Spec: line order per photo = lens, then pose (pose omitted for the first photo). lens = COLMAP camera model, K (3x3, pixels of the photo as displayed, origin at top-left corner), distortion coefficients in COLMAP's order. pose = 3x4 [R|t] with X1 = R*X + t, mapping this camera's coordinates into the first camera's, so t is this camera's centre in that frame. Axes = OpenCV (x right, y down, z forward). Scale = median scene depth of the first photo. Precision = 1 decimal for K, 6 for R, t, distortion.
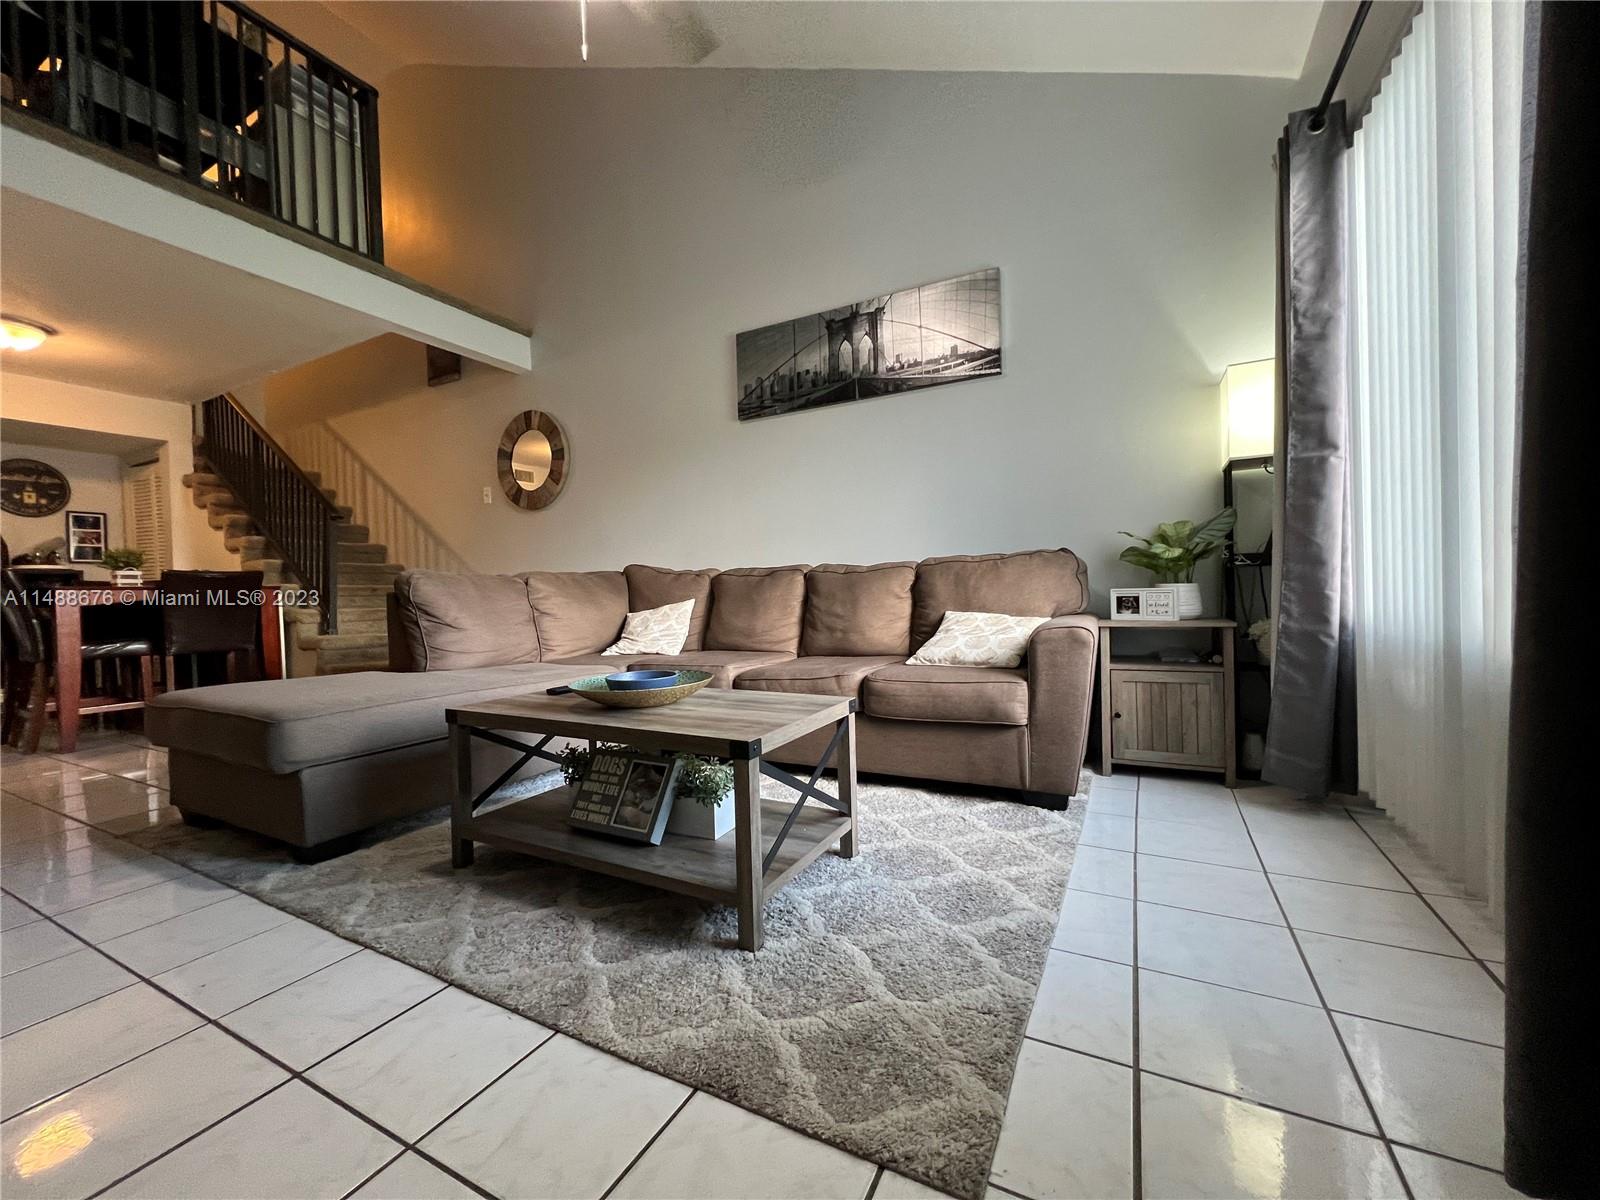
lens RADIAL K [[639.7, 0, 800.0], [0, 639.7, 600.0], [0, 0, 1]] dist [-0.000556, 0.000319]
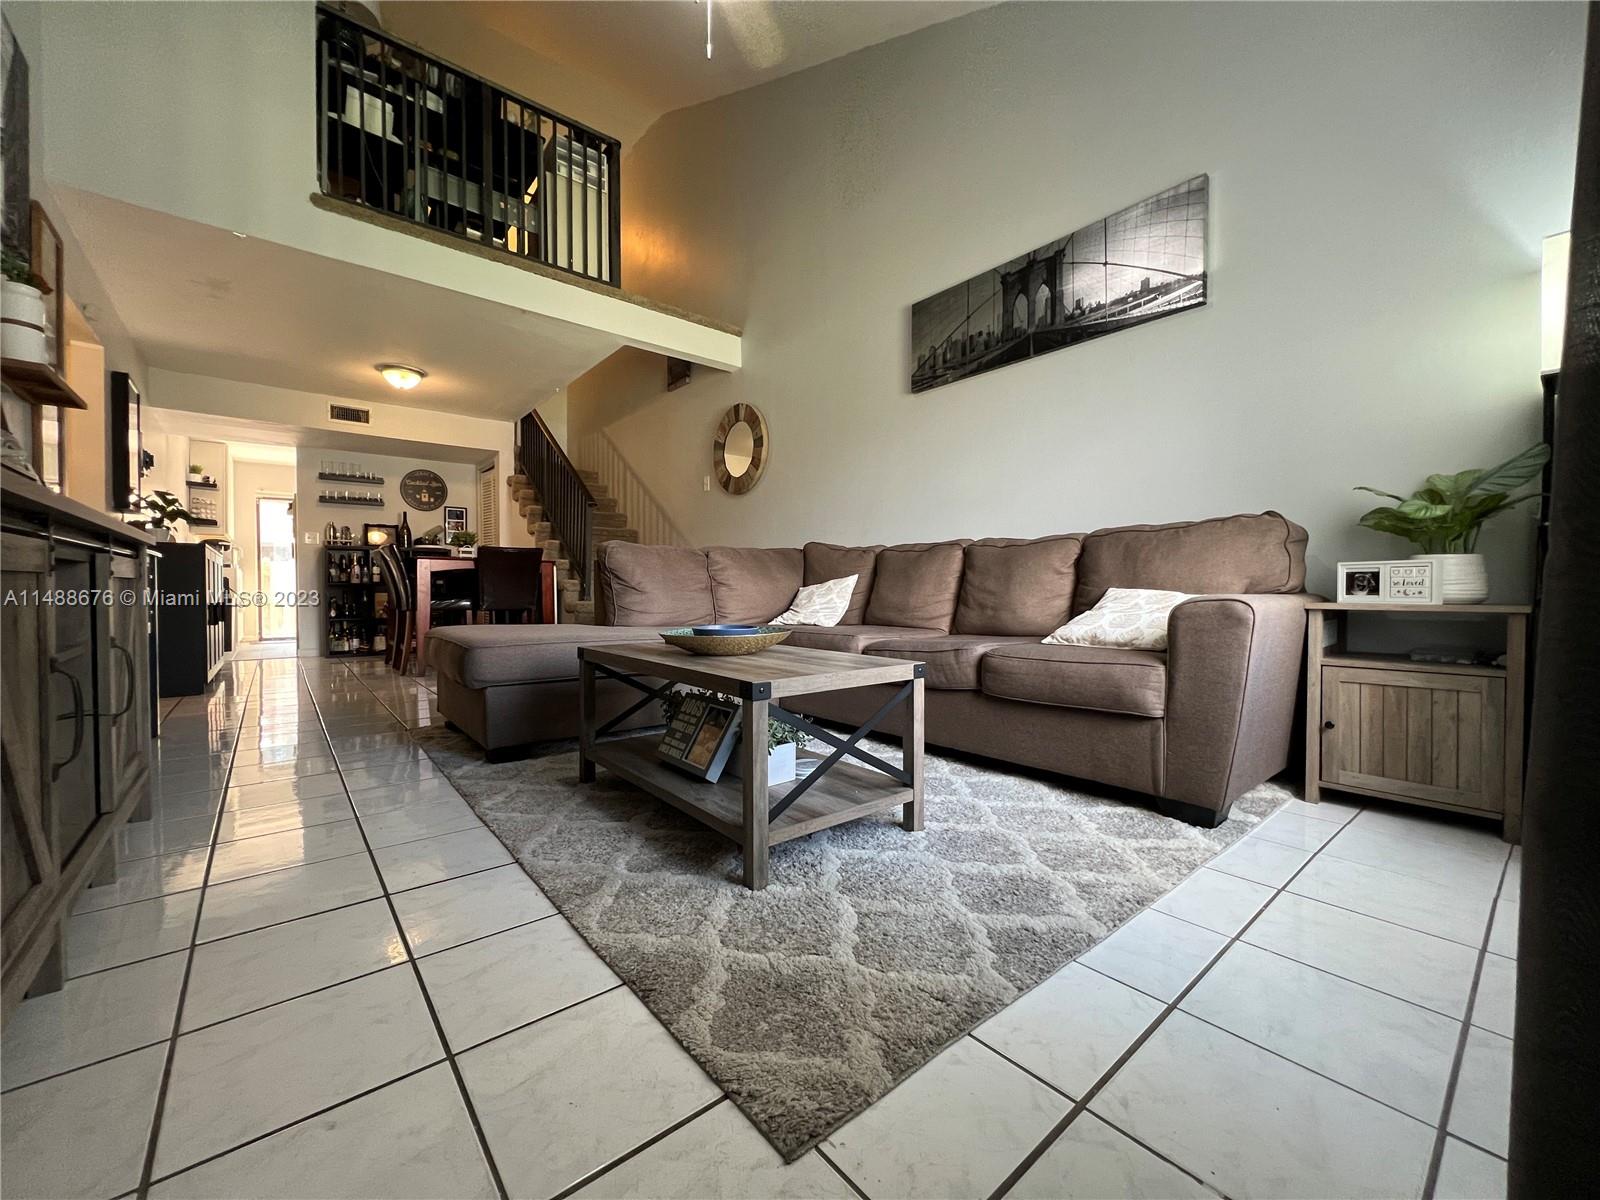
lens RADIAL K [[638.9, 0, 800.0], [0, 638.9, 600.0], [0, 0, 1]] dist [-0.000305, 0.000078]
pose [[0.922720, 0.034178, -0.383953, 0.179568], [-0.031006, 0.999415, 0.014452, 0.035052], [0.384222, -0.001430, 0.923240, 0.044628]]
